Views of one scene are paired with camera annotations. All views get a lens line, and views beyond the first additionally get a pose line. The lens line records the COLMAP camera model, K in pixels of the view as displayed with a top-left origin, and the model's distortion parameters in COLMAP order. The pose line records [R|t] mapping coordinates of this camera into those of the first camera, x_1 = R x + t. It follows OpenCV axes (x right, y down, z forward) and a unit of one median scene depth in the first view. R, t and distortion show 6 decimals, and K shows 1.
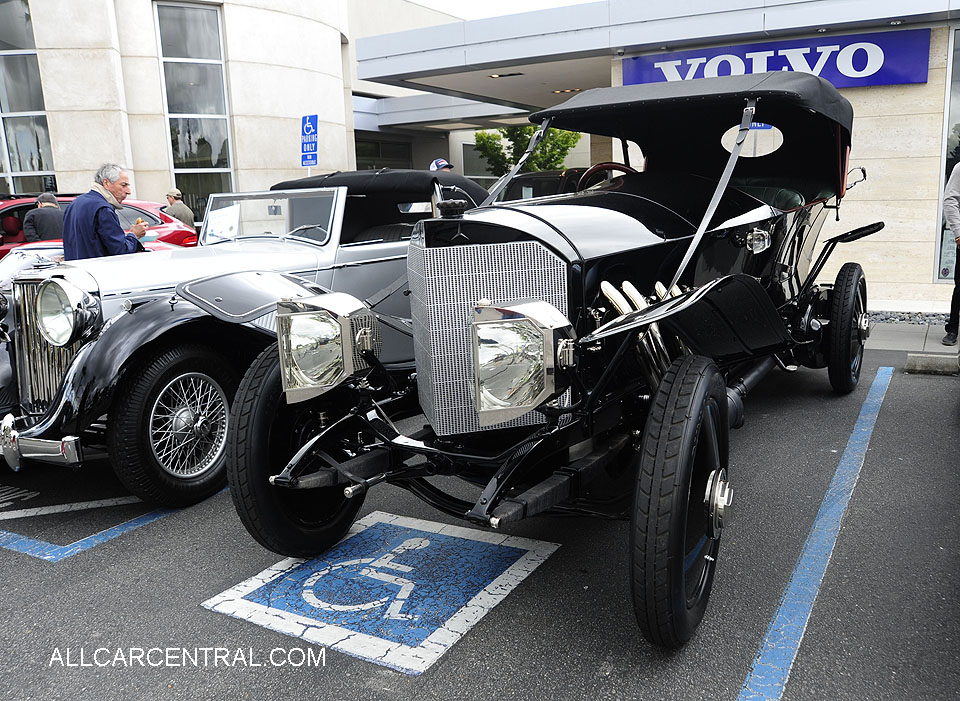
lens RADIAL K [[802.1, 0, 539.2], [0, 802.1, 384.4], [0, 0, 1]] dist [-0.123441, 0.114478]
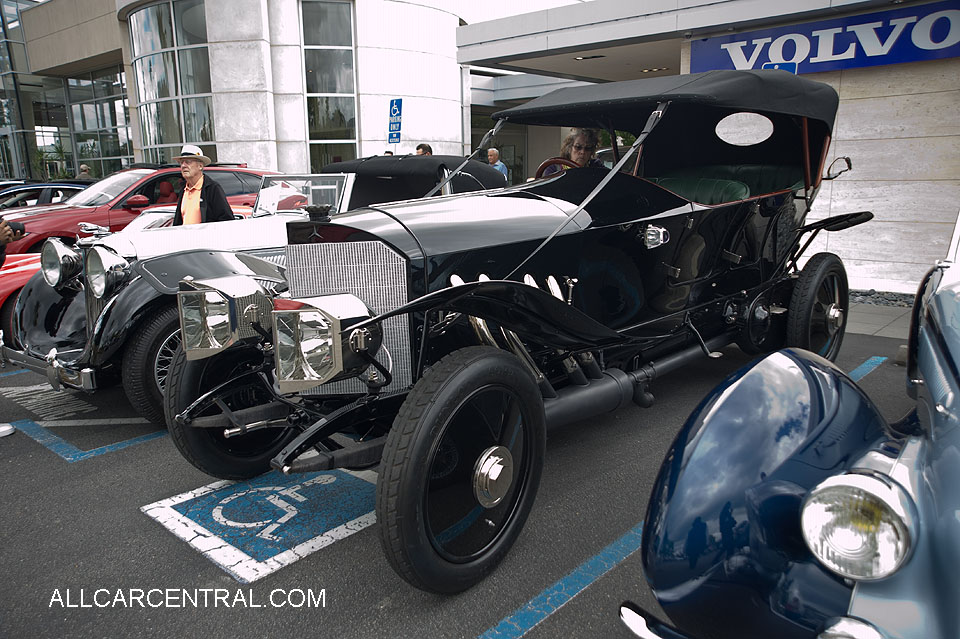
lens RADIAL K [[736.9, 0, 480.7], [0, 736.9, 343.2], [0, 0, 1]] dist [-0.097558, 0.145008]
pose [[0.966549, 0.070360, -0.246642, 0.201988], [-0.067102, 0.997512, 0.021601, -0.028511], [0.247548, -0.004328, 0.968866, -0.013344]]
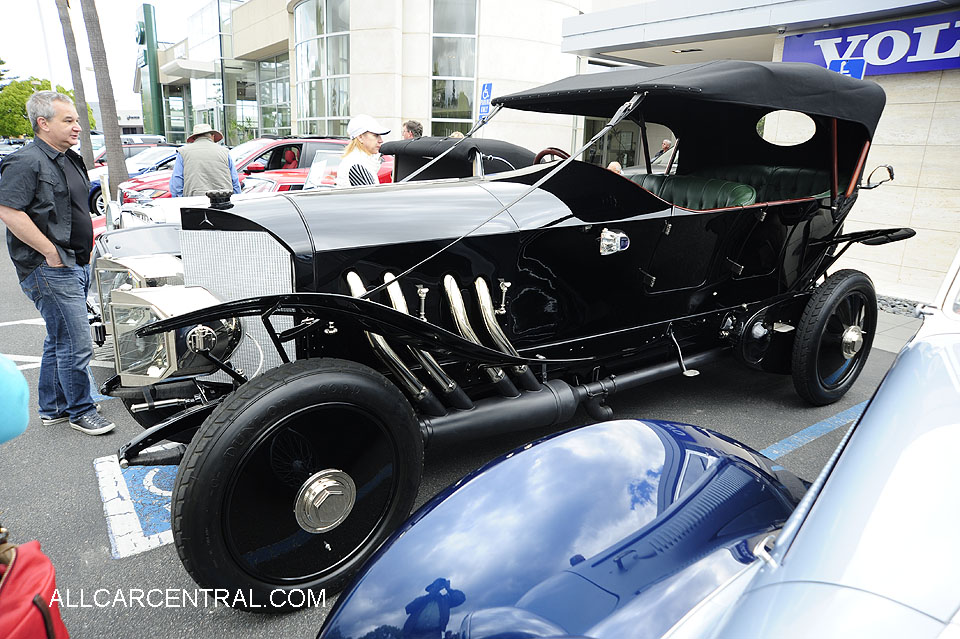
lens RADIAL K [[645.1, 0, 480.7], [0, 645.1, 342.3], [0, 0, 1]] dist [-0.142749, 0.110164]
pose [[0.891003, 0.183520, -0.415253, 0.320015], [-0.153111, 0.982540, 0.105701, -0.079431], [0.427400, -0.030600, 0.903544, 0.148983]]
